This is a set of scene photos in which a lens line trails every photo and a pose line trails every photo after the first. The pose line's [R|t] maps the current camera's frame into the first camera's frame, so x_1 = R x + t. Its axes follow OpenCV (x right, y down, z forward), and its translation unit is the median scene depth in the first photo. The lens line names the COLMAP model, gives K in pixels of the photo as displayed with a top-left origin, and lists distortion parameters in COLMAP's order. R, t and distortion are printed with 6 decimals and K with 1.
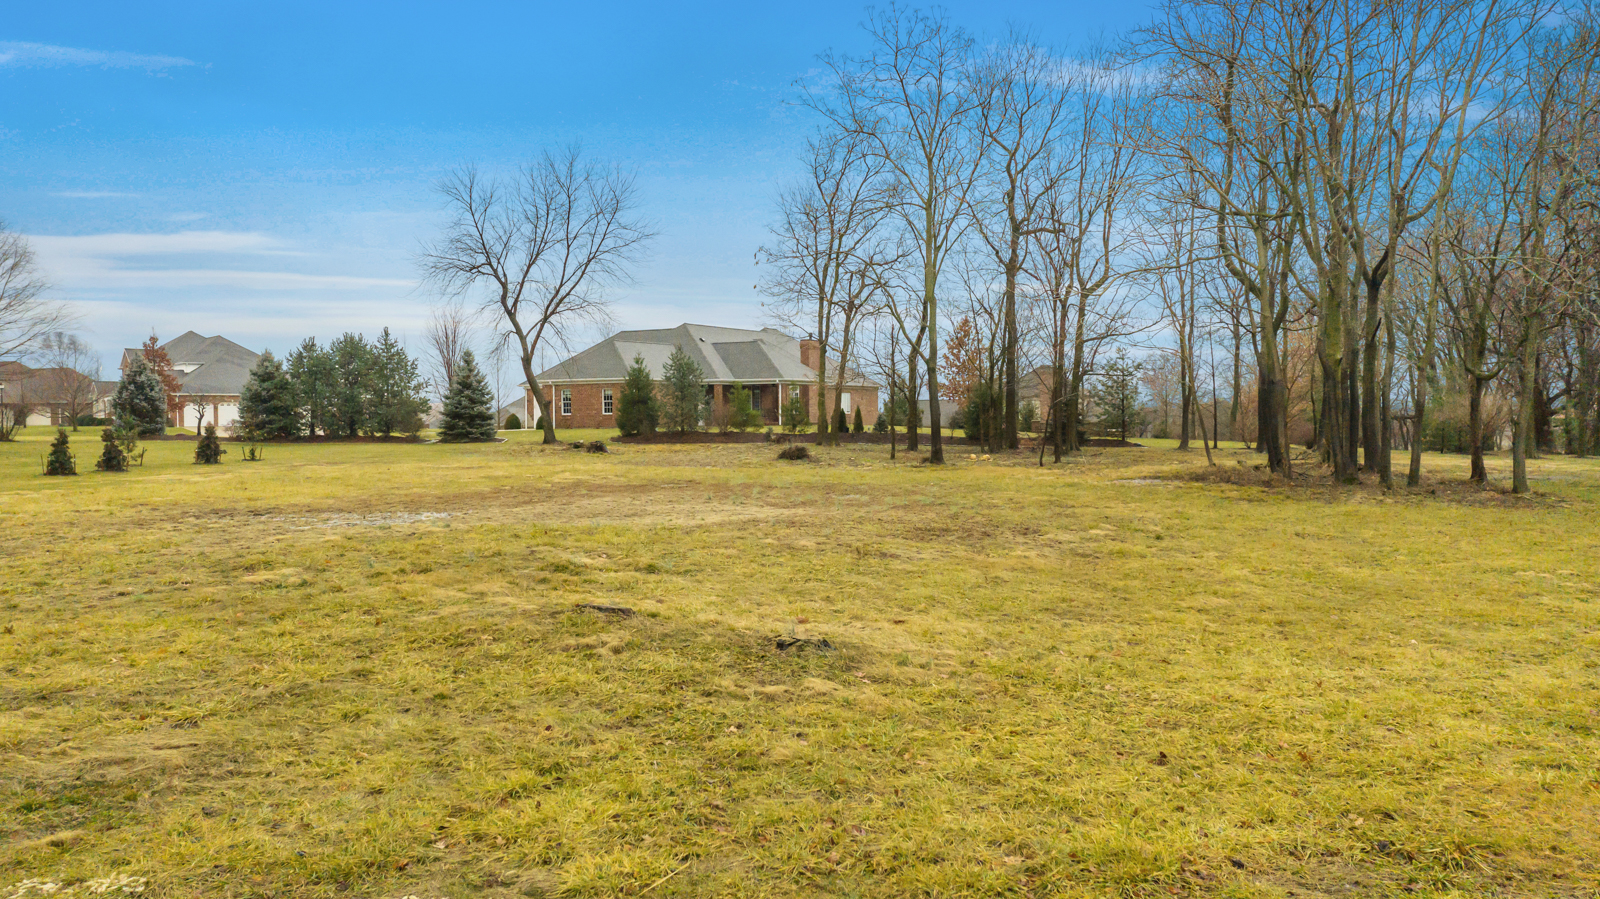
lens RADIAL K [[1329.9, 0, 800.0], [0, 1329.9, 449.5], [0, 0, 1]] dist [-0.004539, 0.001338]
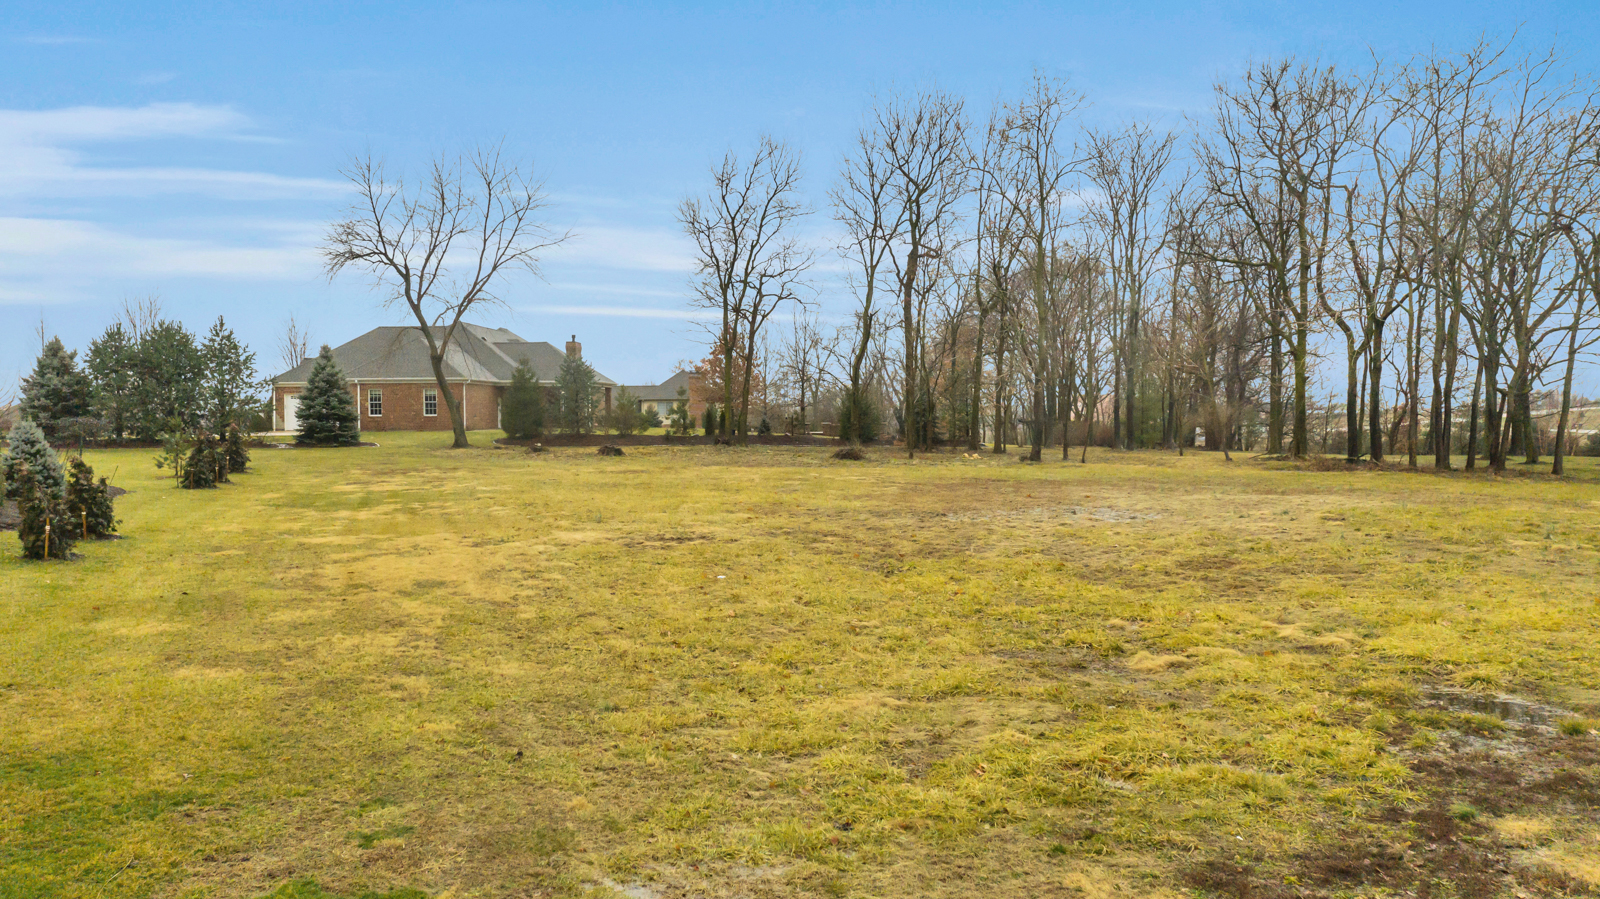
lens RADIAL K [[1329.9, 0, 800.0], [0, 1329.9, 449.5], [0, 0, 1]] dist [-0.004539, 0.001338]
pose [[0.886818, -0.006839, 0.462068, -0.406467], [0.006642, 0.999976, 0.002052, -0.003489], [-0.462071, 0.001249, 0.886842, 0.050815]]
